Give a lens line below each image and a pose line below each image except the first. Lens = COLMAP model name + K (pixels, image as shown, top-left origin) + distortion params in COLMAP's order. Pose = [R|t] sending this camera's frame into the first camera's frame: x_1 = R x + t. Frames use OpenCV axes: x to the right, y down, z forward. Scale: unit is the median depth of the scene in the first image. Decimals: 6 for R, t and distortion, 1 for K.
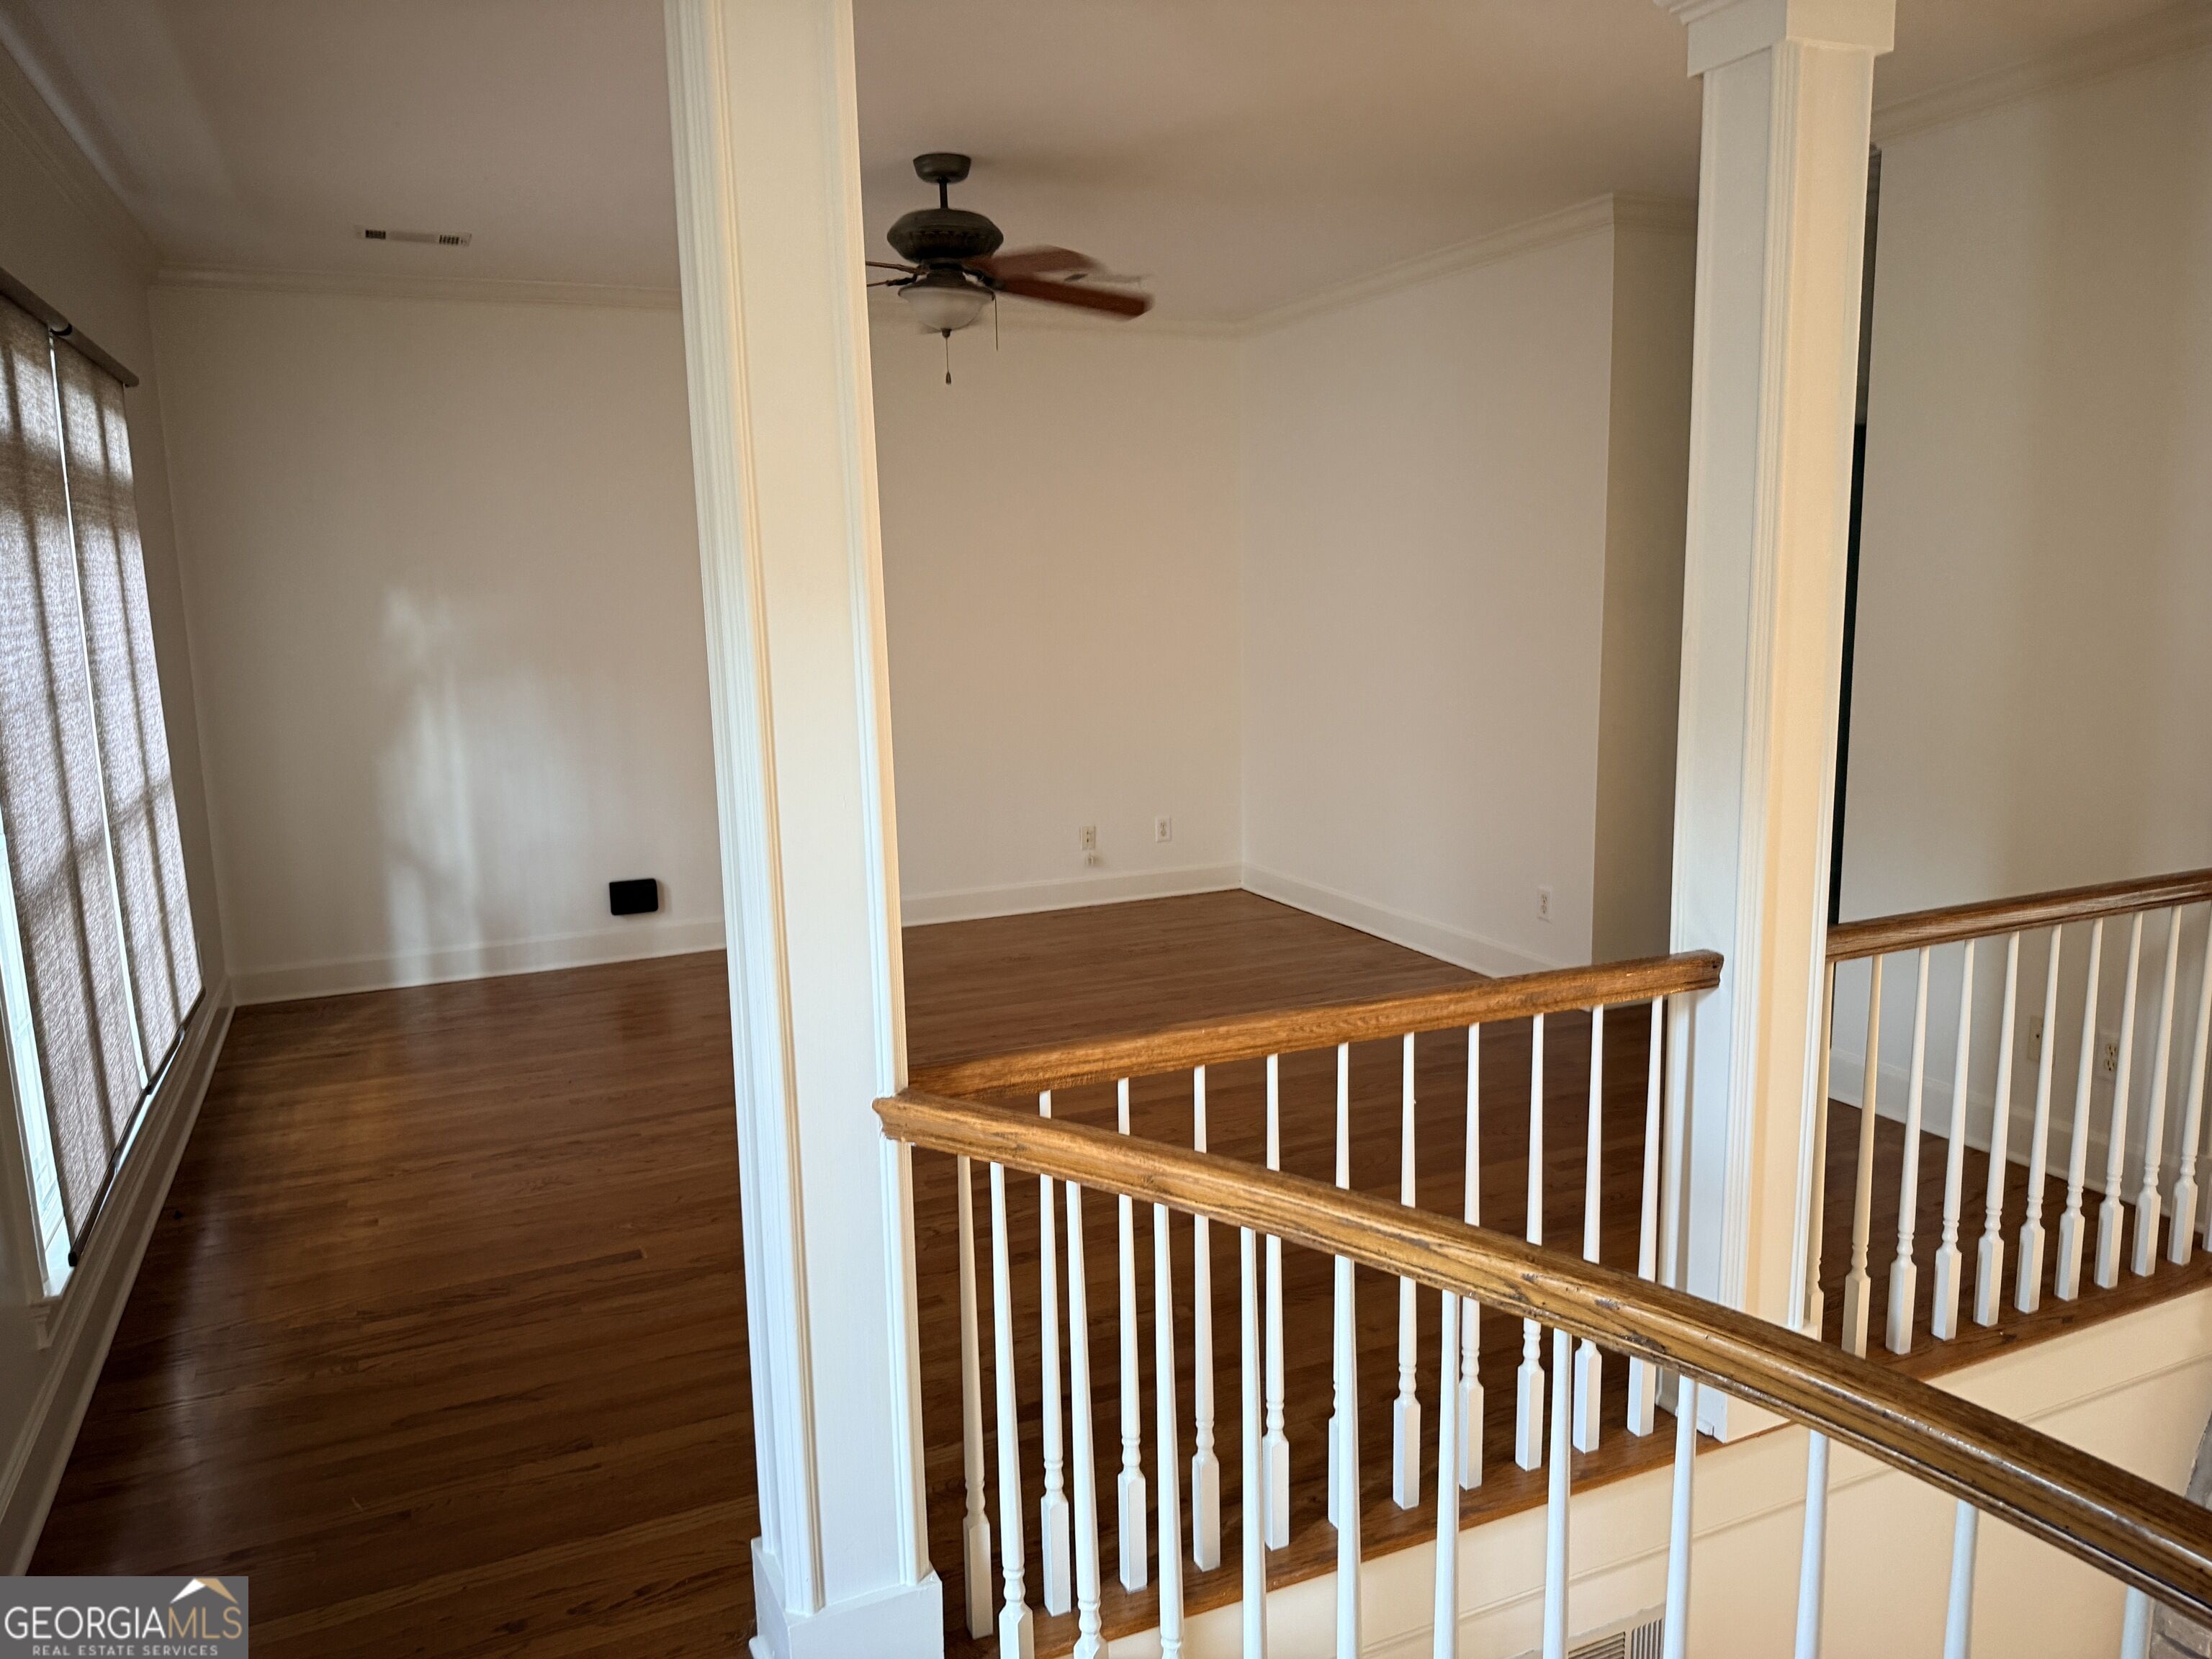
lens RADIAL K [[1538.5, 0, 1112.6], [0, 1538.5, 835.0], [0, 0, 1]] dist [0.165771, -0.328179]
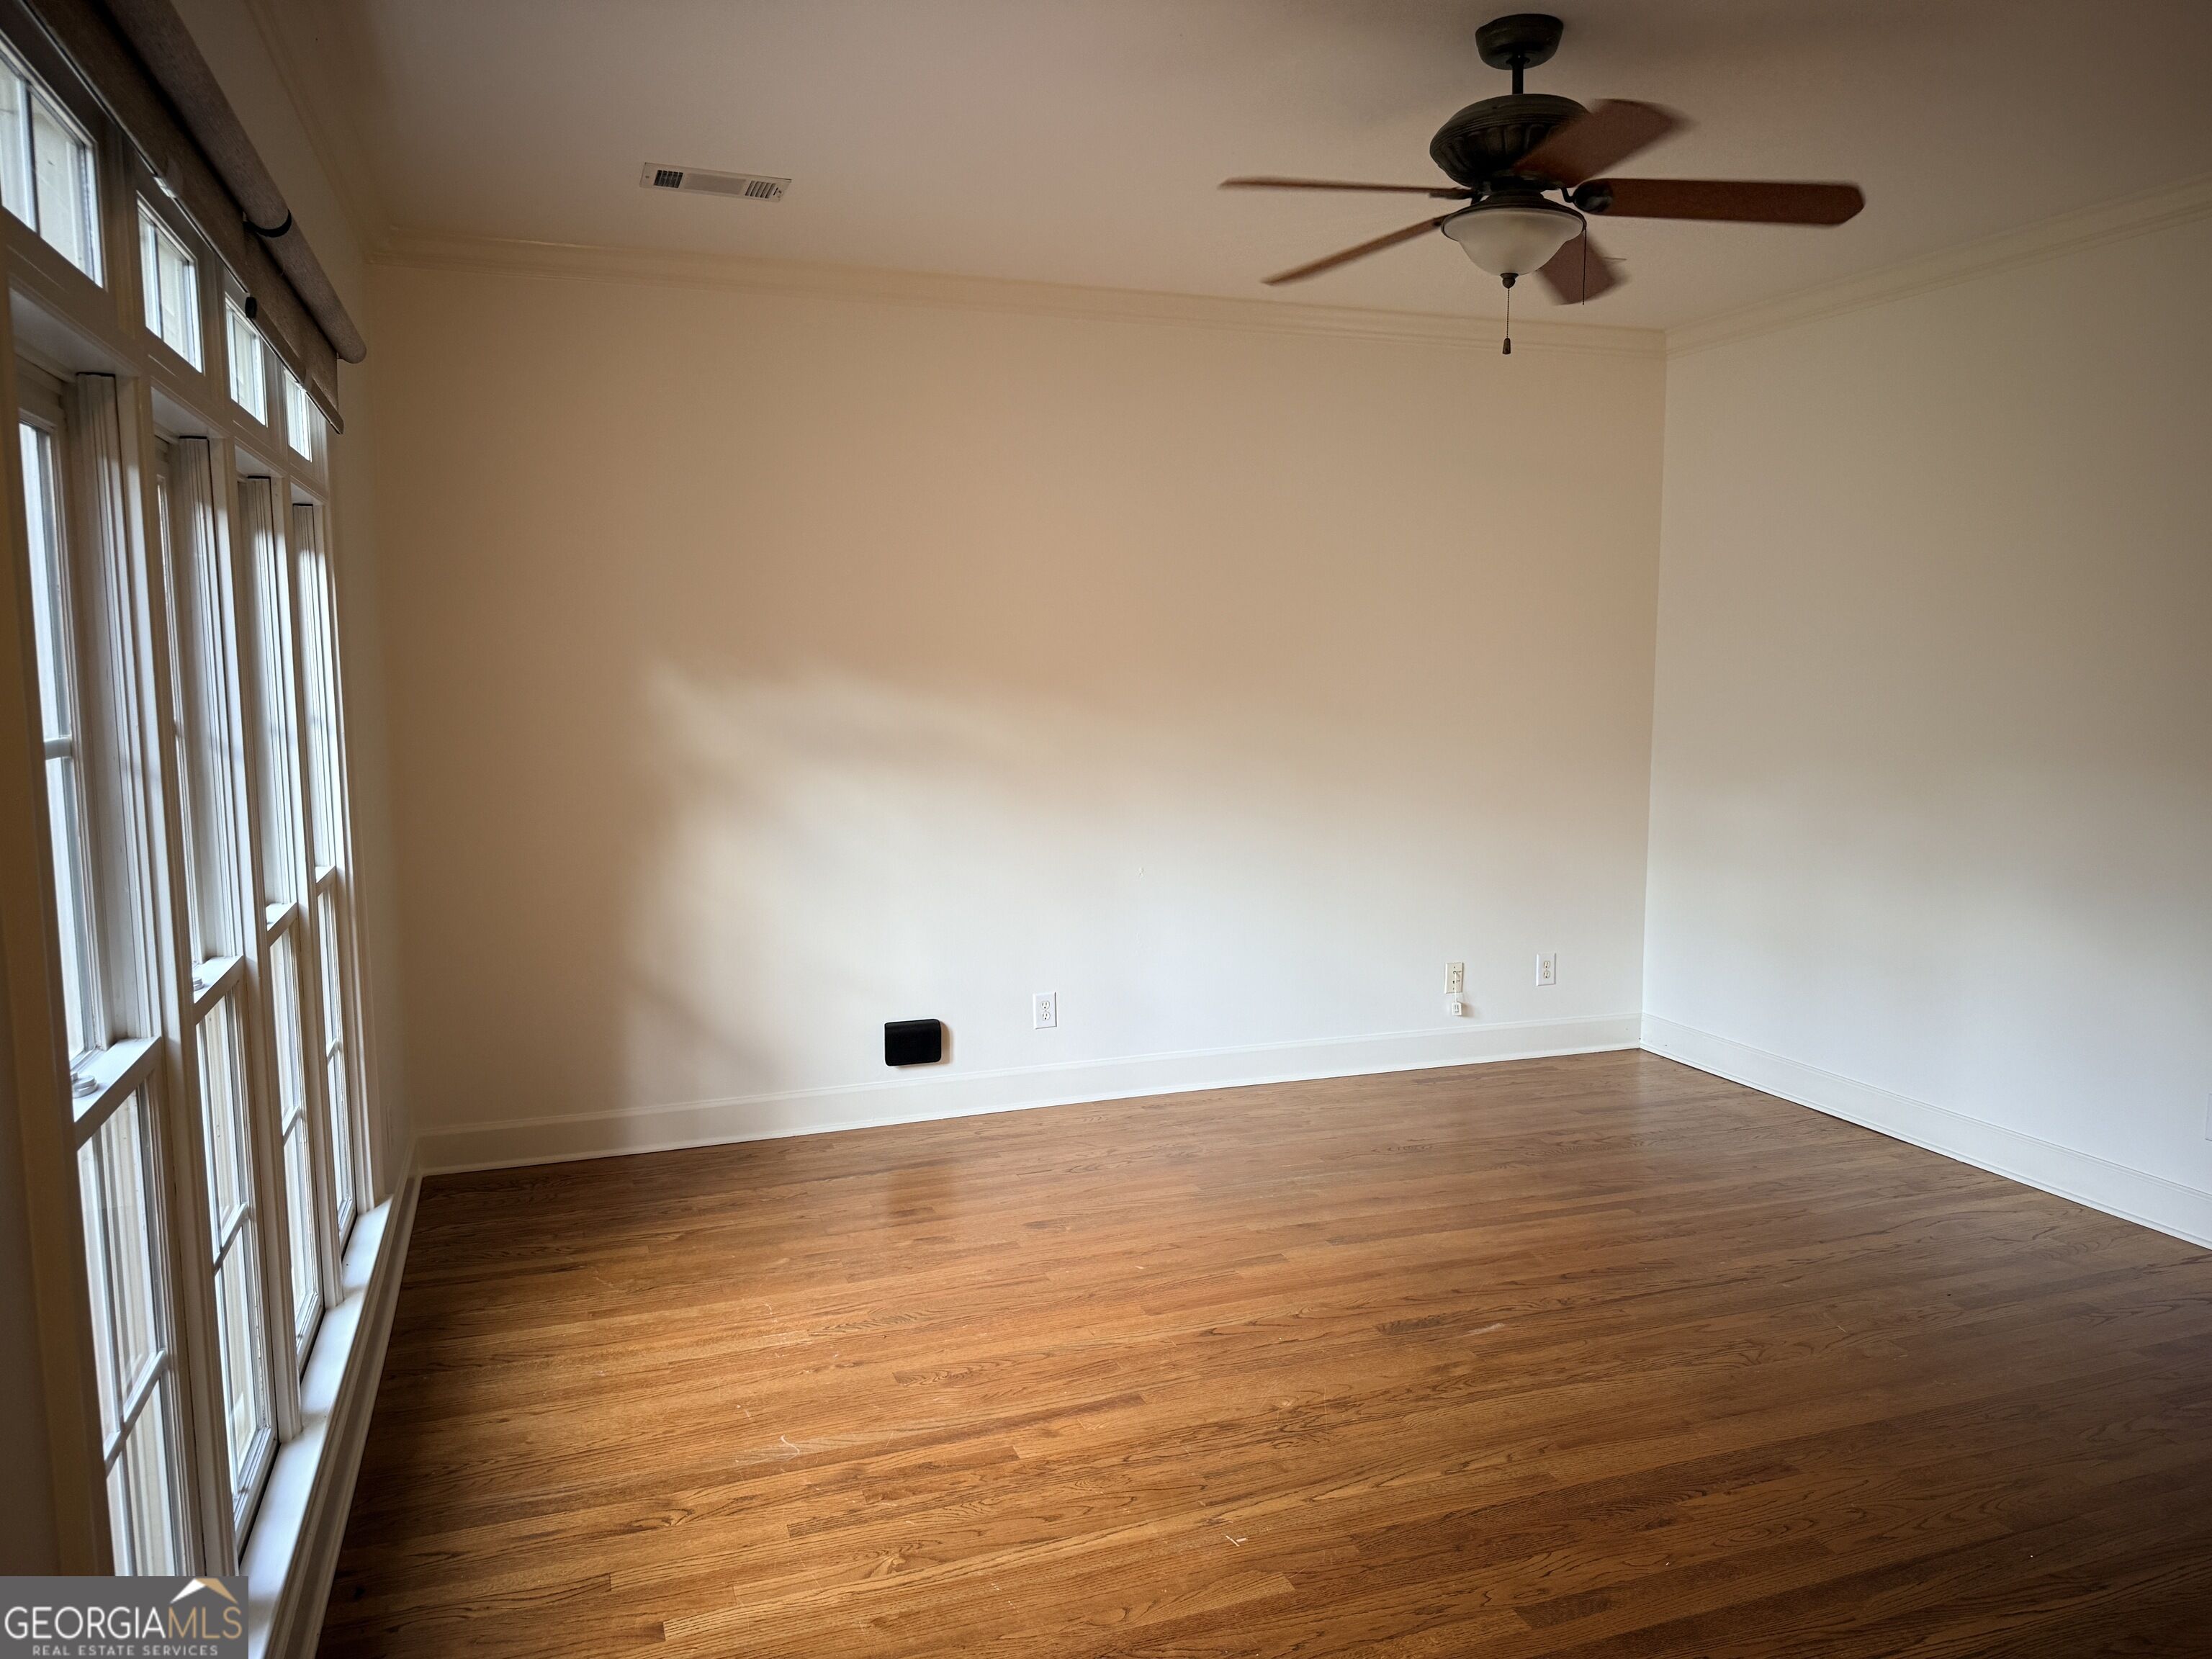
lens RADIAL K [[1538.5, 0, 1112.6], [0, 1538.5, 835.0], [0, 0, 1]] dist [0.165771, -0.328179]
pose [[0.996658, 0.028338, -0.076613, -0.163517], [-0.032376, 0.998123, -0.051984, -0.030306], [0.074996, 0.054291, 0.995705, 0.241018]]
